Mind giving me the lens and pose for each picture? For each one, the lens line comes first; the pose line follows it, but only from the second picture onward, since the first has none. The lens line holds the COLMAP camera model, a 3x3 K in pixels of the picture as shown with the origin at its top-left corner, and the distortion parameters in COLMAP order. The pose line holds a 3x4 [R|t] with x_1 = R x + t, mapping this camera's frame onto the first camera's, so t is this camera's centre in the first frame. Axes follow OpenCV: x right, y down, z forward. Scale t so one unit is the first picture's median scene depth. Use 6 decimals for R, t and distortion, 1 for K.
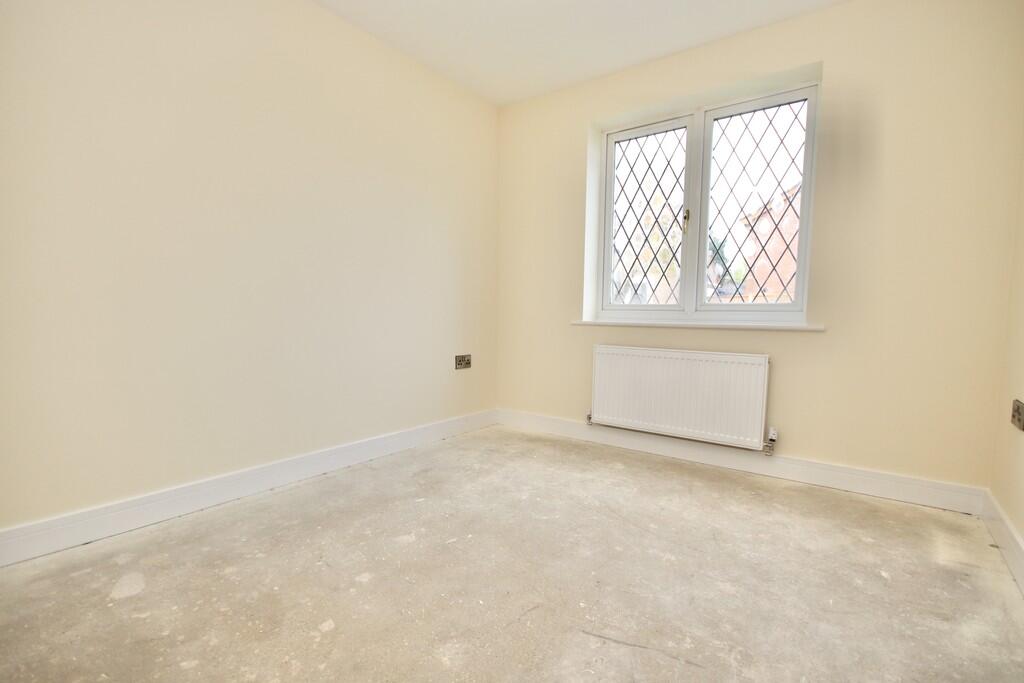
lens RADIAL K [[477.4, 0, 512.0], [0, 477.4, 341.5], [0, 0, 1]] dist [-0.000595, -0.000316]
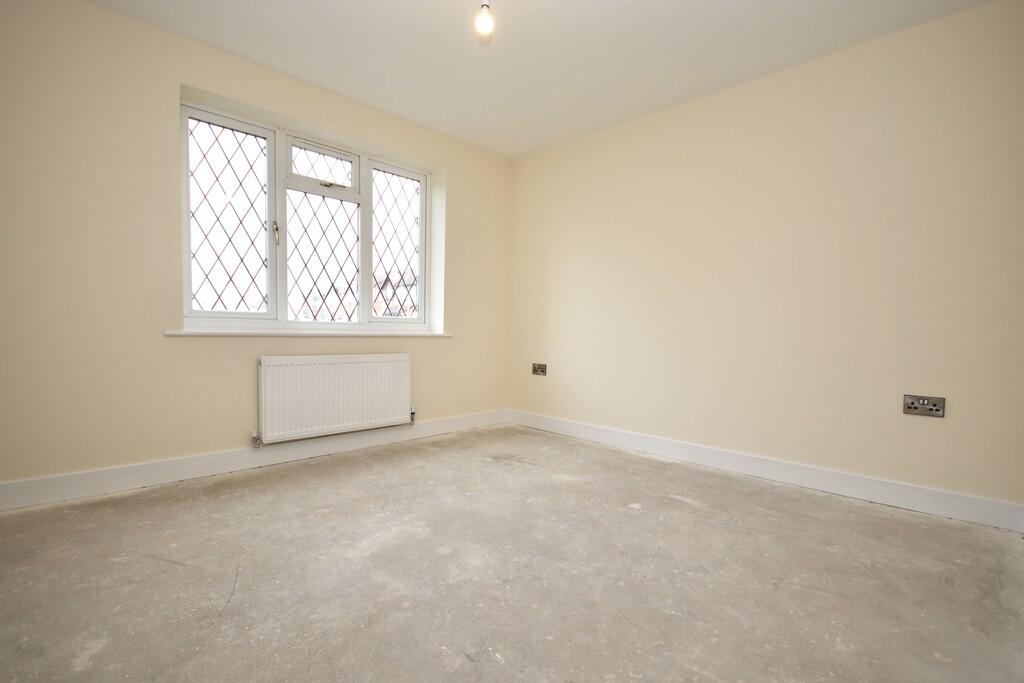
lens RADIAL K [[418.7, 0, 512.0], [0, 418.7, 341.5], [0, 0, 1]] dist [0.000216, -0.000010]
pose [[0.177113, -0.036860, 0.983500, -0.450788], [0.039835, 0.998748, 0.030257, -0.024298], [-0.983384, 0.033819, 0.178360, 0.347849]]
